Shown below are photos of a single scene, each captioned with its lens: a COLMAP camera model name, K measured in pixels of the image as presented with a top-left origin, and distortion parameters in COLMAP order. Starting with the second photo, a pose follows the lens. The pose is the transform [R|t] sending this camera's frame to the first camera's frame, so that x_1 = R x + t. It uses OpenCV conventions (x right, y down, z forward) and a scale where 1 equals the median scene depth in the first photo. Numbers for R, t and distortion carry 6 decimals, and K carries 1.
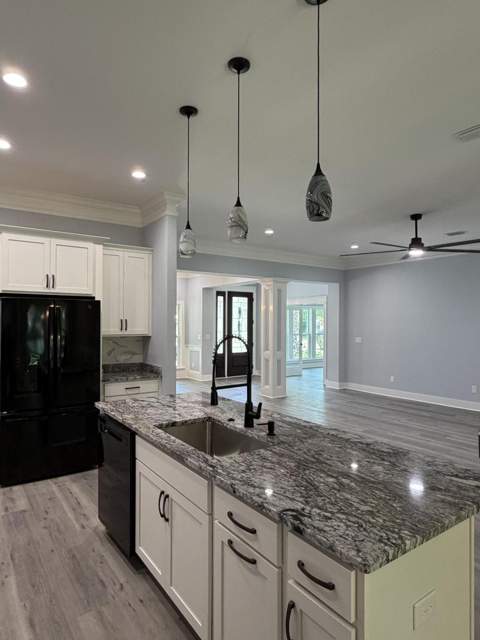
lens RADIAL K [[400.1, 0, 240.0], [0, 400.1, 320.0], [0, 0, 1]] dist [-0.000143, -0.000970]
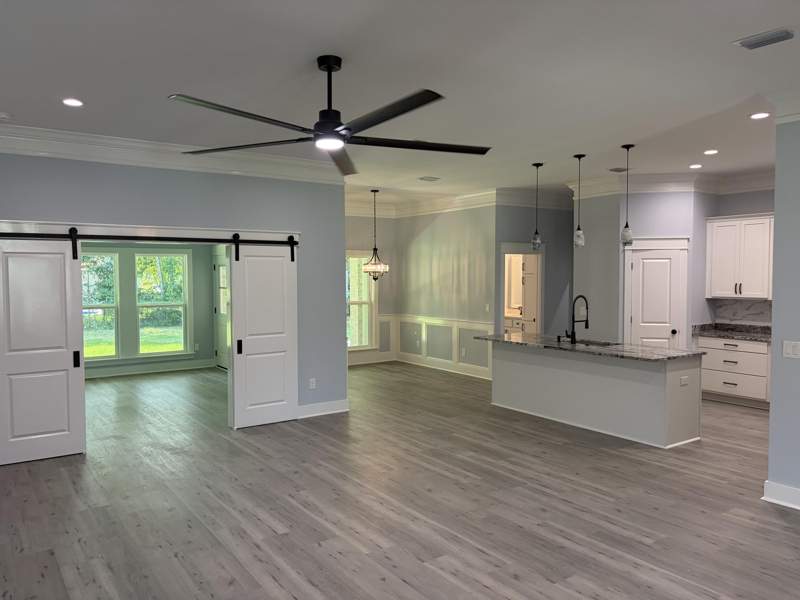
lens RADIAL K [[615.1, 0, 379.9], [0, 615.1, 303.7], [0, 0, 1]] dist [0.080731, -0.001475]
pose [[-0.999761, 0.005814, 0.021080, 0.224921], [0.006797, 0.998878, 0.046877, -0.011697], [-0.020784, 0.047009, -0.998678, 1.031303]]
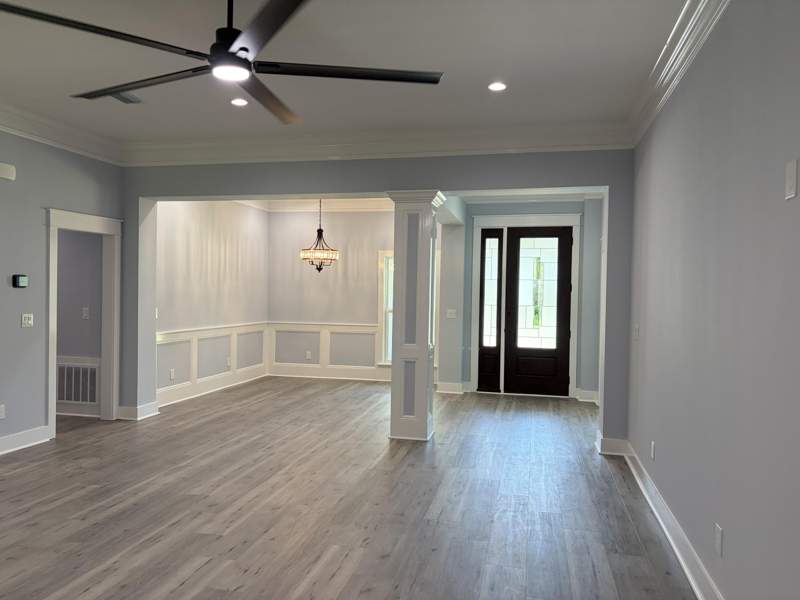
lens RADIAL K [[615.1, 0, 379.9], [0, 615.1, 303.7], [0, 0, 1]] dist [0.080731, -0.001475]
pose [[0.645069, 0.021604, -0.763818, 0.586258], [-0.009924, 0.999753, 0.019897, 0.015117], [0.764059, -0.005255, 0.645124, 0.440909]]
